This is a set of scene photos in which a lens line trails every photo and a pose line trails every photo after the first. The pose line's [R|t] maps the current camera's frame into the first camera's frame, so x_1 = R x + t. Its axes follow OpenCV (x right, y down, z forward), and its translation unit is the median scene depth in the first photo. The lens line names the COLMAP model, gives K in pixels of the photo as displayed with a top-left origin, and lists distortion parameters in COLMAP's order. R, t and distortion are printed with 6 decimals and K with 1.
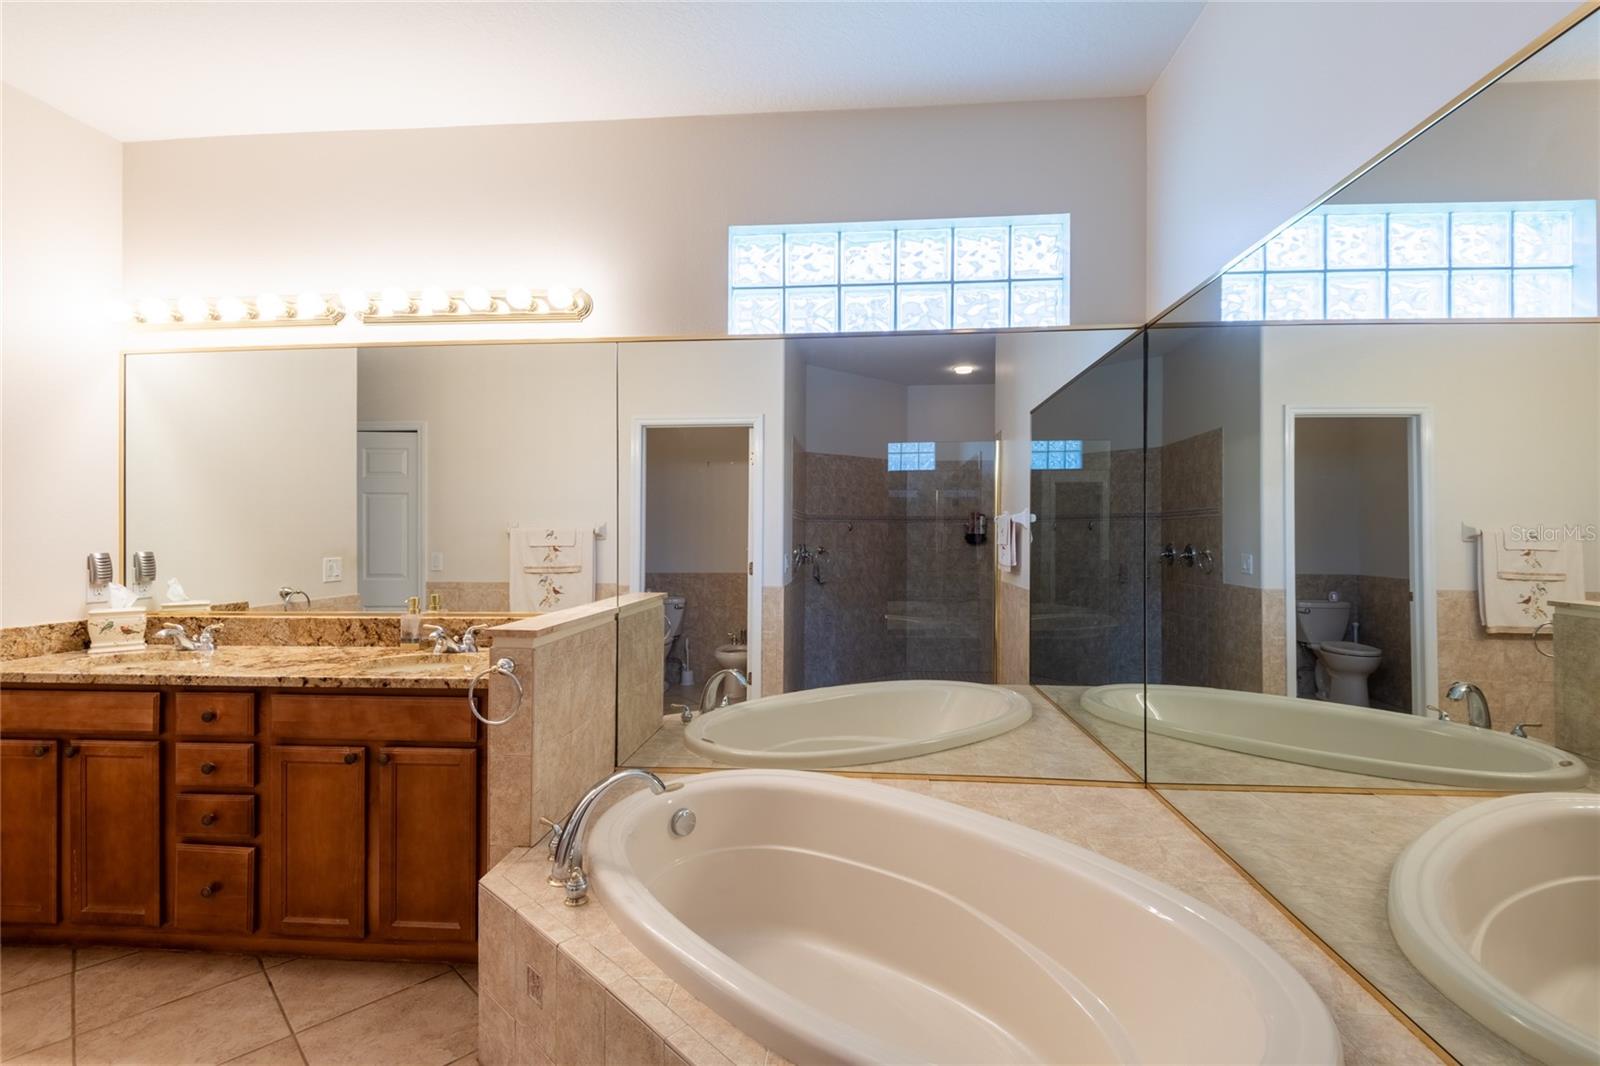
lens RADIAL K [[751.5, 0, 867.4], [0, 751.5, 536.4], [0, 0, 1]] dist [0.006475, -0.000302]
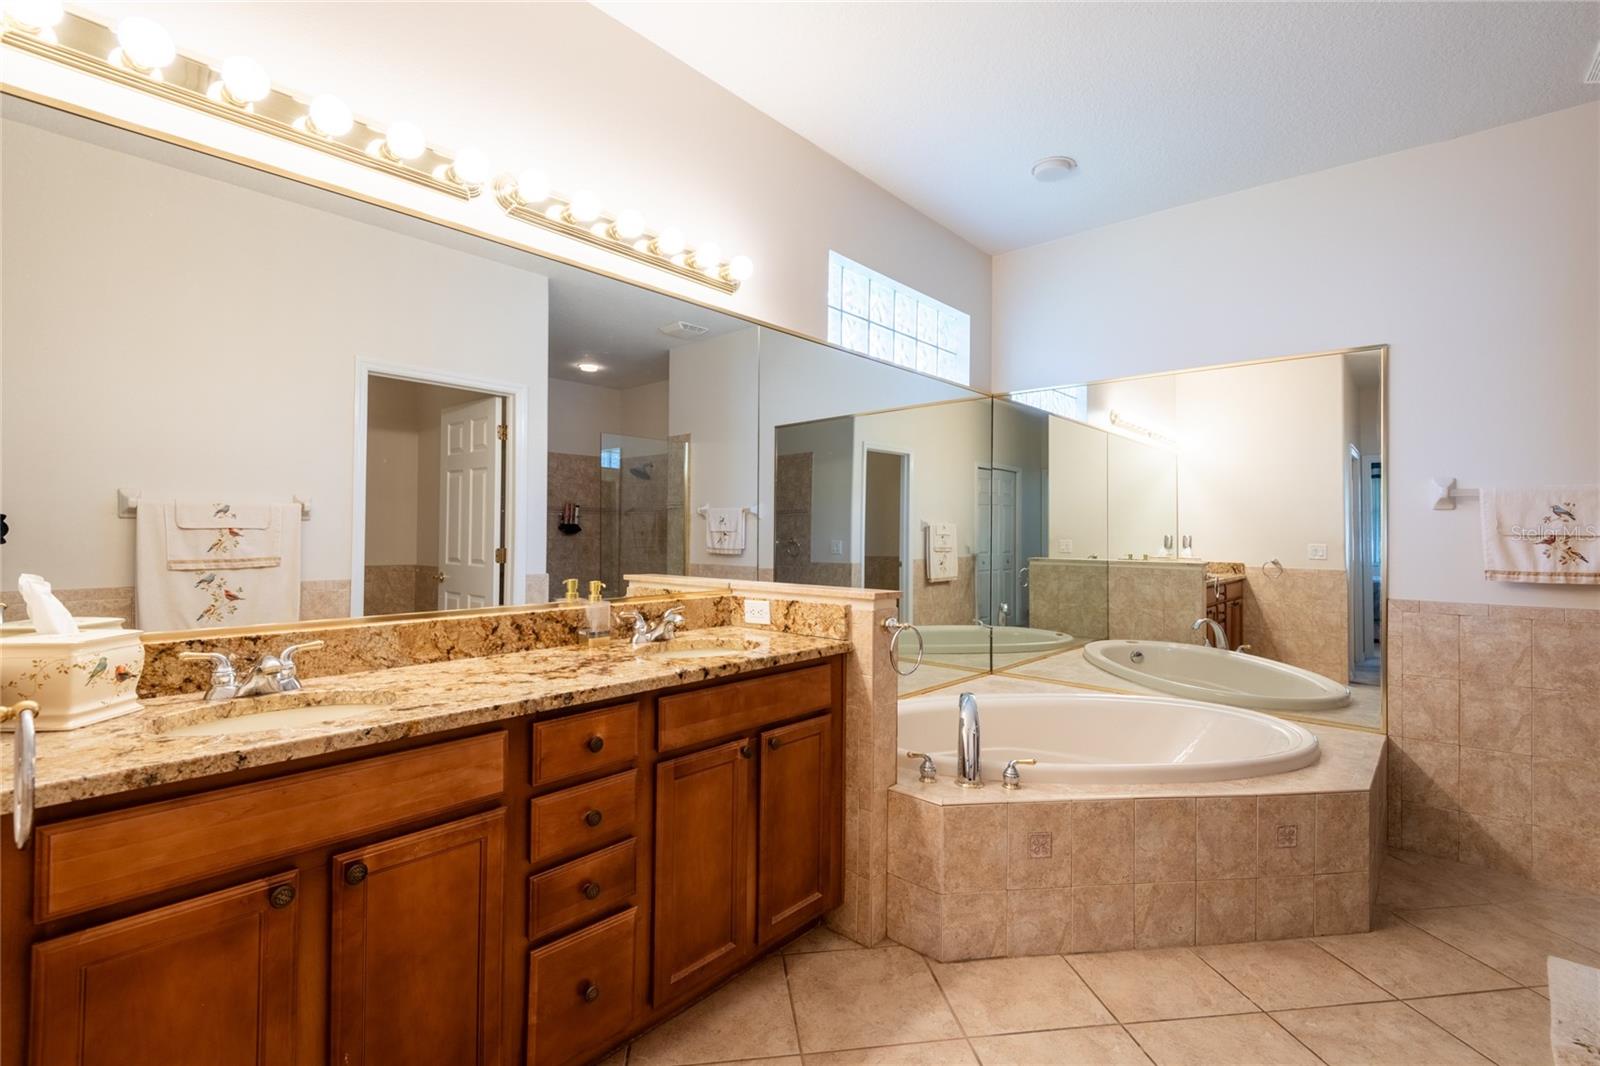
lens RADIAL K [[728.2, 0, 806.5], [0, 728.2, 523.4], [0, 0, 1]] dist [0.020484, -0.013204]
pose [[0.594033, 0.015123, 0.804298, -1.109465], [-0.001367, 0.999841, -0.017790, 0.033720], [-0.804439, 0.009468, 0.593960, 0.356658]]
